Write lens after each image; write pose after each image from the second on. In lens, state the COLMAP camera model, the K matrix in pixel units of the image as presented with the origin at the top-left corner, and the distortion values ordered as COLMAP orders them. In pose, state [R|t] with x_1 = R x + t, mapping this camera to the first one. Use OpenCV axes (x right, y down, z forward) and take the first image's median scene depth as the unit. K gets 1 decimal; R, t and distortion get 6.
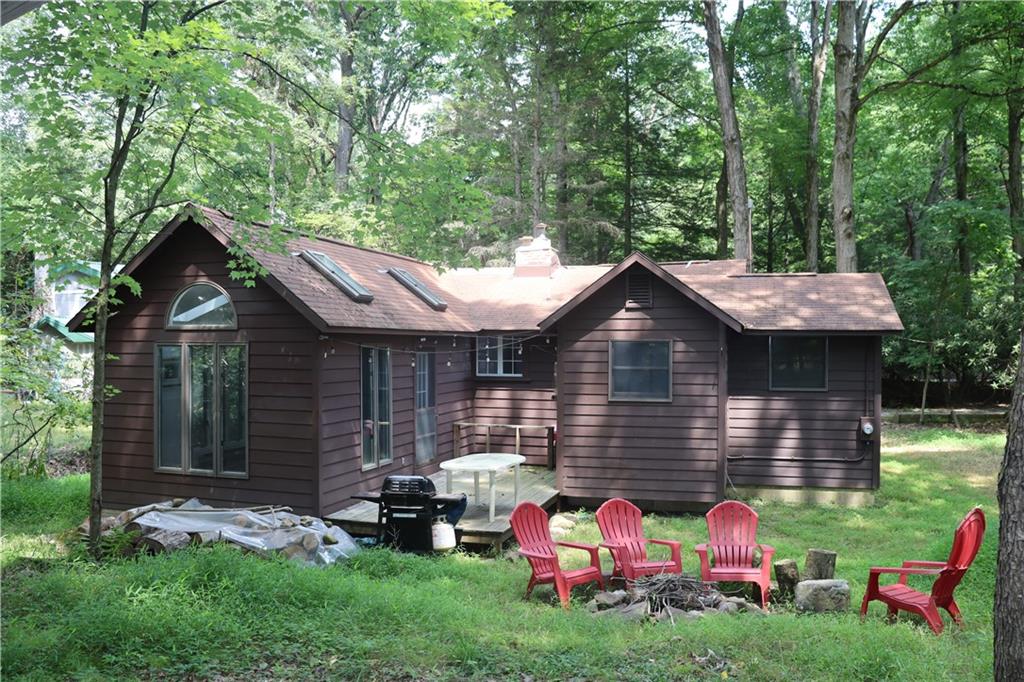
lens RADIAL K [[841.6, 0, 514.4], [0, 841.6, 347.0], [0, 0, 1]] dist [-0.181611, 0.169039]
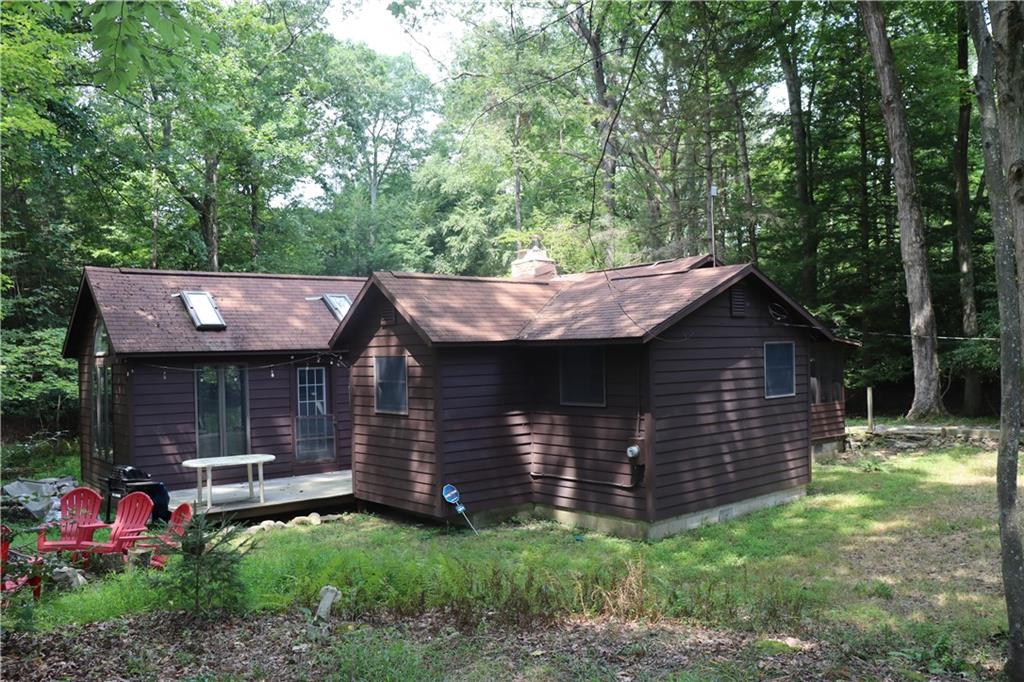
lens RADIAL K [[841.6, 0, 514.4], [0, 841.6, 347.0], [0, 0, 1]] dist [-0.181611, 0.169039]
pose [[0.839408, -0.025903, -0.542885, 0.657291], [0.025949, 0.999635, -0.007575, -0.005512], [0.542883, -0.007729, 0.839773, 0.154360]]
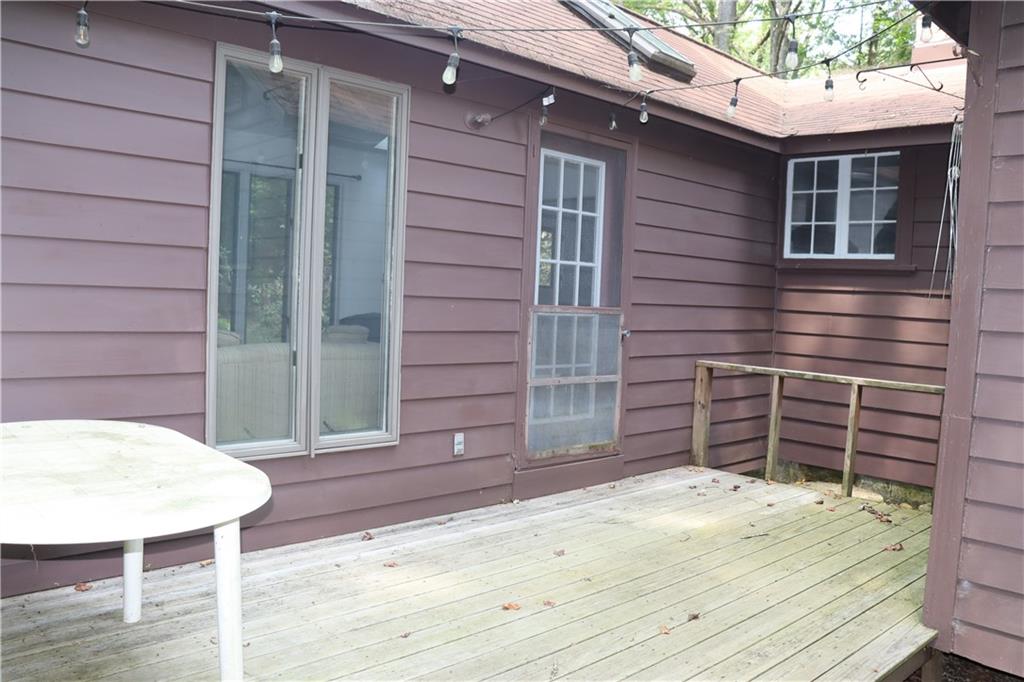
lens RADIAL K [[841.6, 0, 514.4], [0, 841.6, 347.0], [0, 0, 1]] dist [-0.181611, 0.169039]
pose [[0.871259, 0.066948, -0.486236, 0.041342], [-0.041380, 0.997146, 0.063148, 0.057407], [0.489076, -0.034898, 0.871543, 0.554534]]
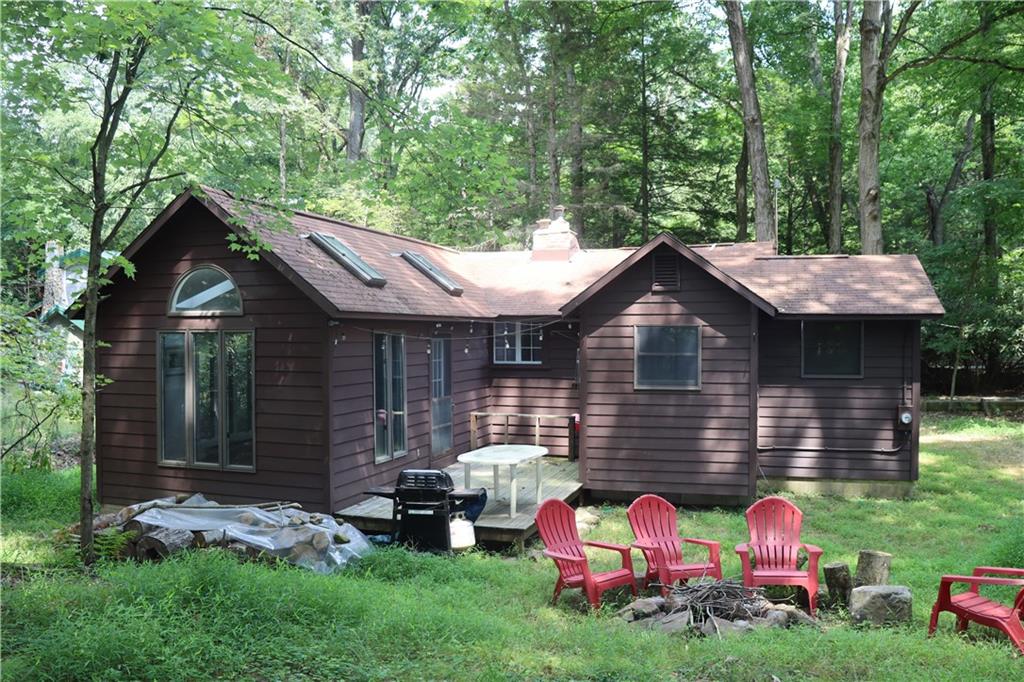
lens RADIAL K [[841.6, 0, 514.4], [0, 841.6, 347.0], [0, 0, 1]] dist [-0.181611, 0.169039]
pose [[0.999874, -0.003723, -0.015419, -0.006676], [0.003948, 0.999886, 0.014574, 0.001703], [0.015363, -0.014633, 0.999775, 0.039315]]
